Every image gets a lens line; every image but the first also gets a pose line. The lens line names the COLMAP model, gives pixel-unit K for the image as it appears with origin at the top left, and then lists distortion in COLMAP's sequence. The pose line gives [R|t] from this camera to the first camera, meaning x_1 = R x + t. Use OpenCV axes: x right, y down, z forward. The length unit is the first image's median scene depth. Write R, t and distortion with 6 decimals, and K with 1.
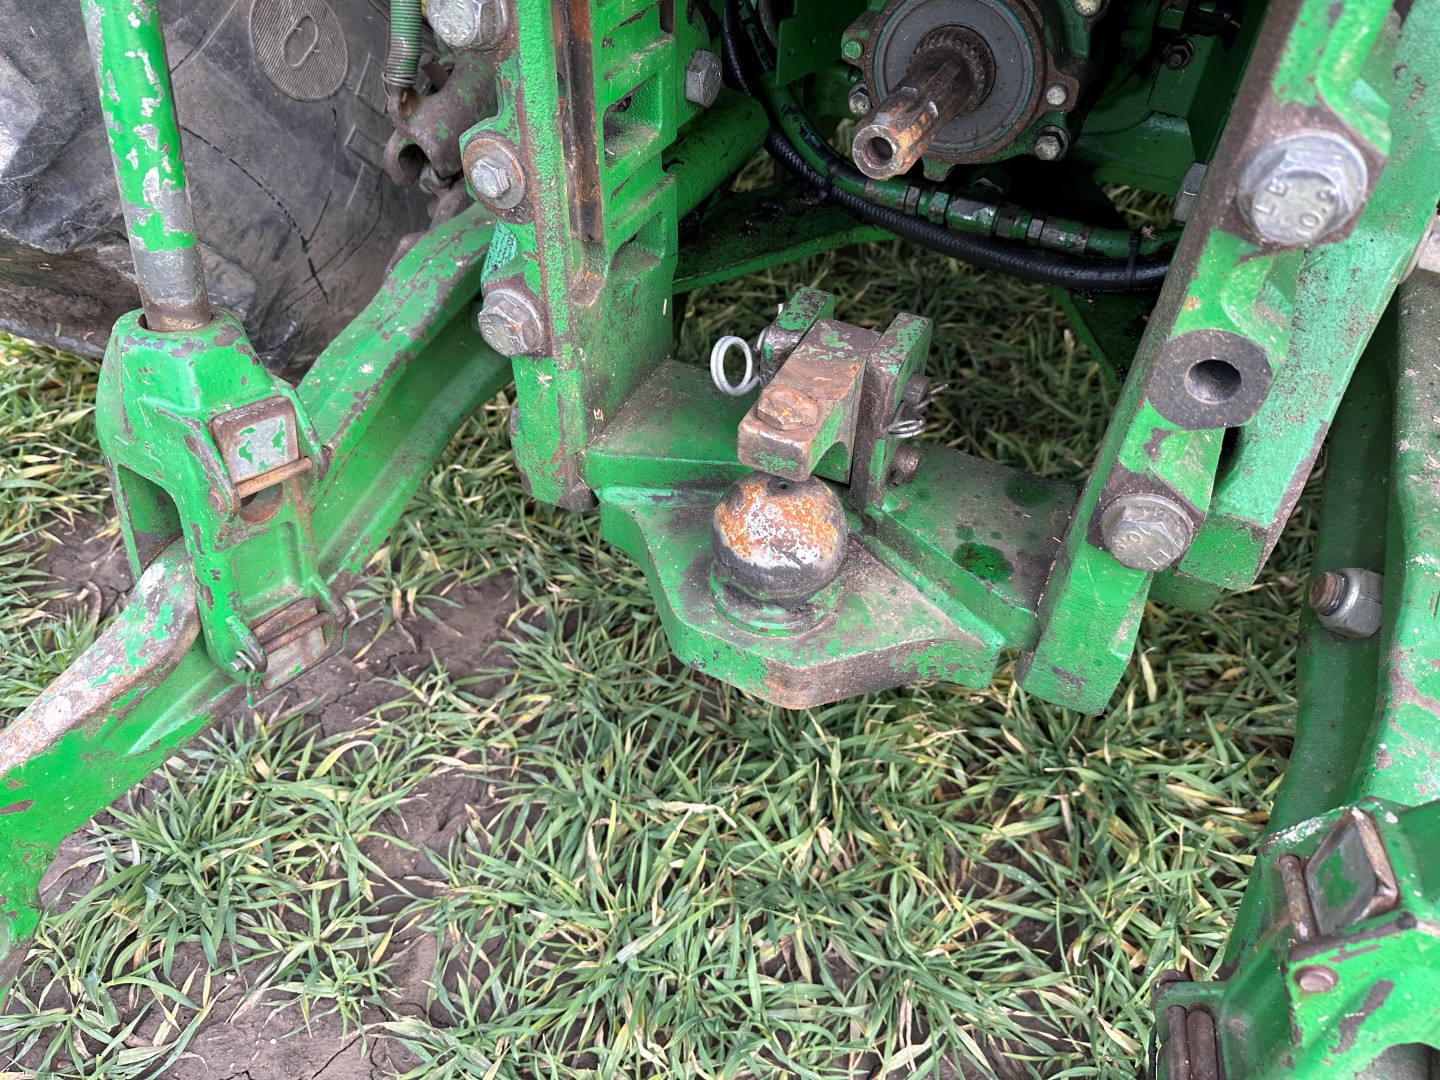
lens RADIAL K [[1034.2, 0, 716.2], [0, 1034.2, 529.2], [0, 0, 1]] dist [-0.012717, 0.008807]
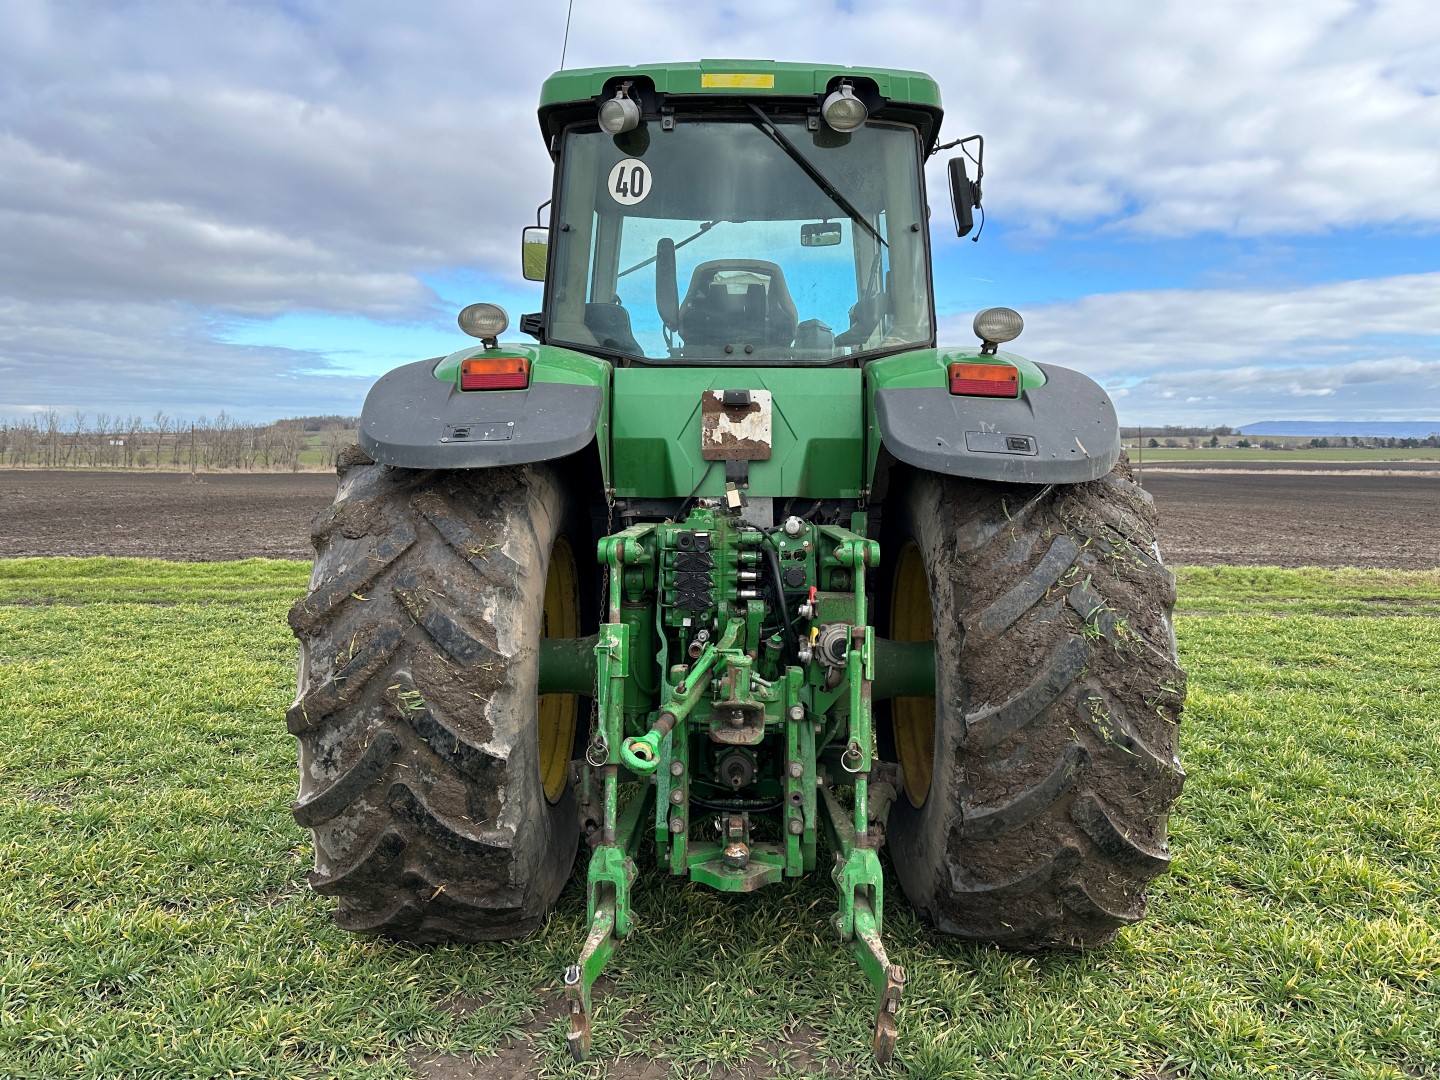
lens RADIAL K [[1012.9, 0, 751.0], [0, 1012.9, 515.4], [0, 0, 1]] dist [0.078278, -0.118286]
pose [[0.883867, -0.042427, 0.465810, -1.994425], [0.341818, 0.738377, -0.581342, 1.595802], [-0.319279, 0.673052, 0.667130, -3.277537]]
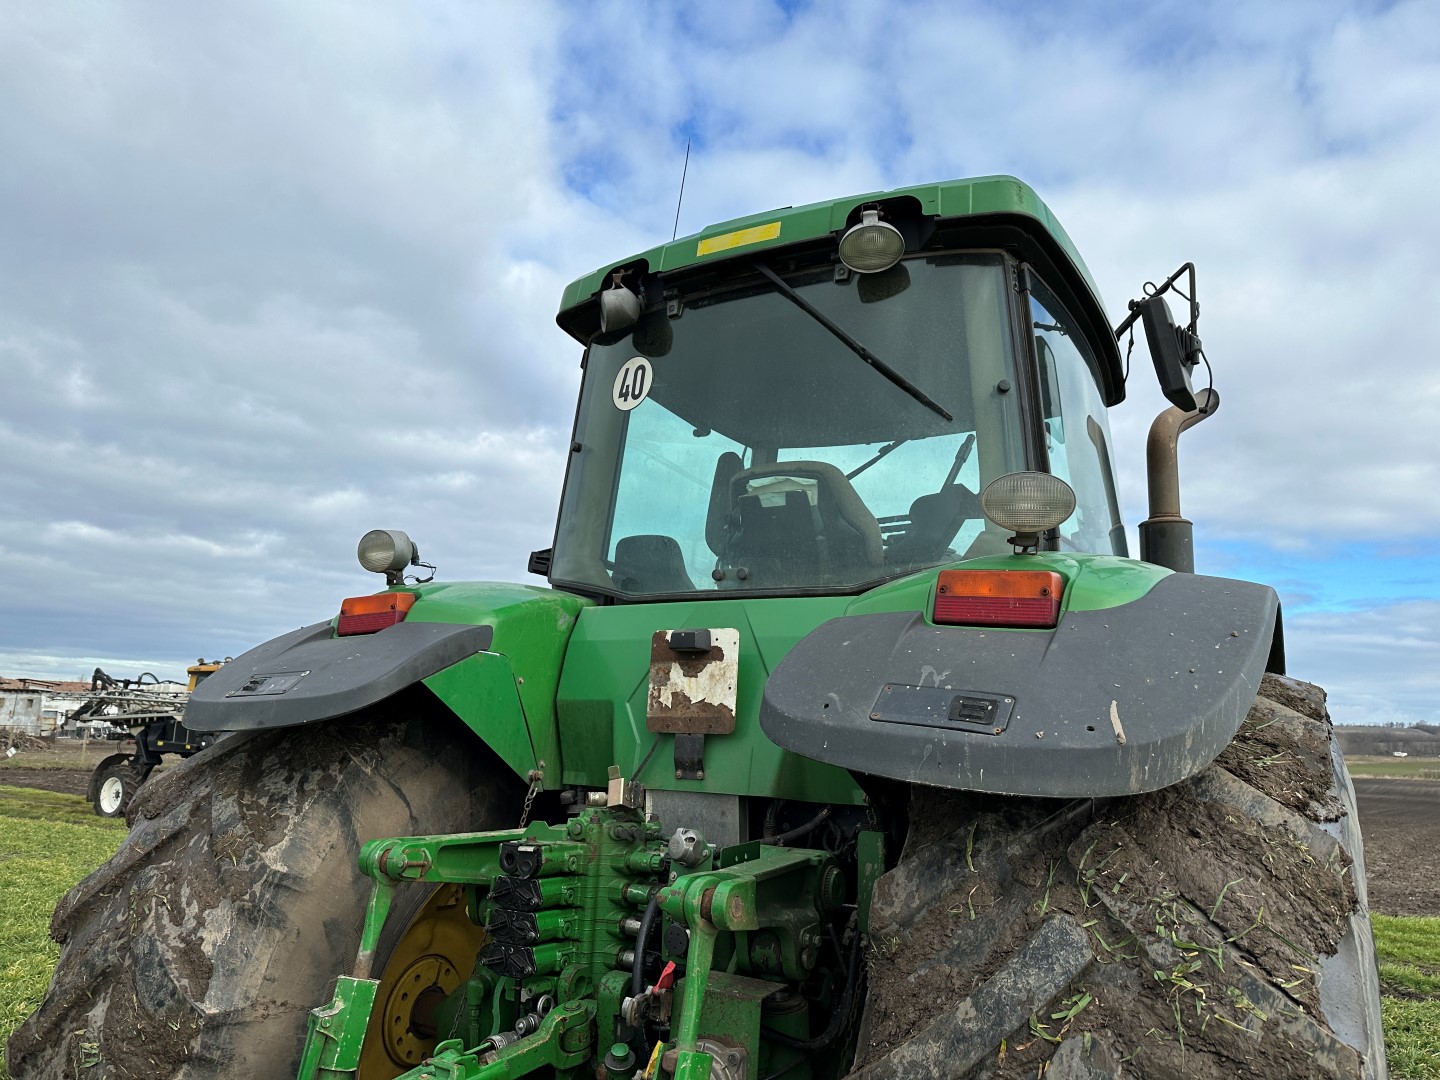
lens RADIAL K [[994.4, 0, 716.4], [0, 994.4, 506.1], [0, 0, 1]] dist [0.075267, -0.093653]
pose [[0.998674, 0.006367, -0.051084, 0.814215], [-0.046885, 0.522234, -0.851513, 0.797207], [0.021256, 0.852779, 0.521840, -2.377133]]
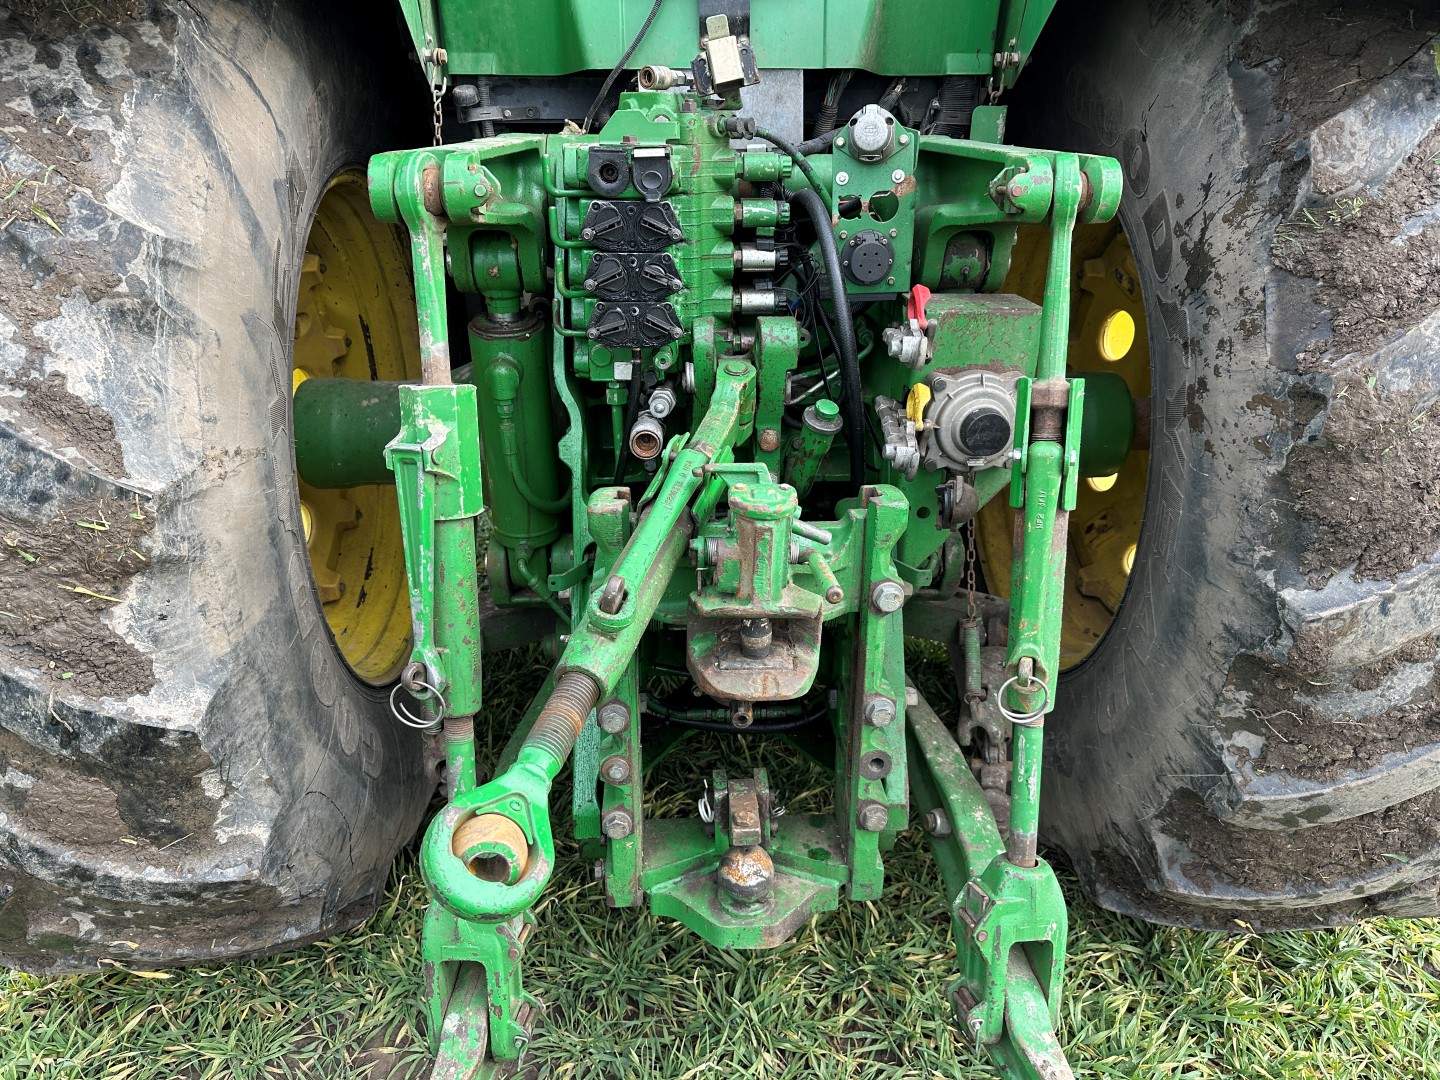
lens RADIAL K [[1037.1, 0, 720.0], [0, 1037.1, 540.0], [0, 0, 1]] dist [0.069403, -0.082526]
pose [[0.870498, -0.212251, 0.444054, -0.844568], [0.363433, 0.885614, -0.289144, 0.000108], [-0.331889, 0.413083, 0.848064, -1.285790]]
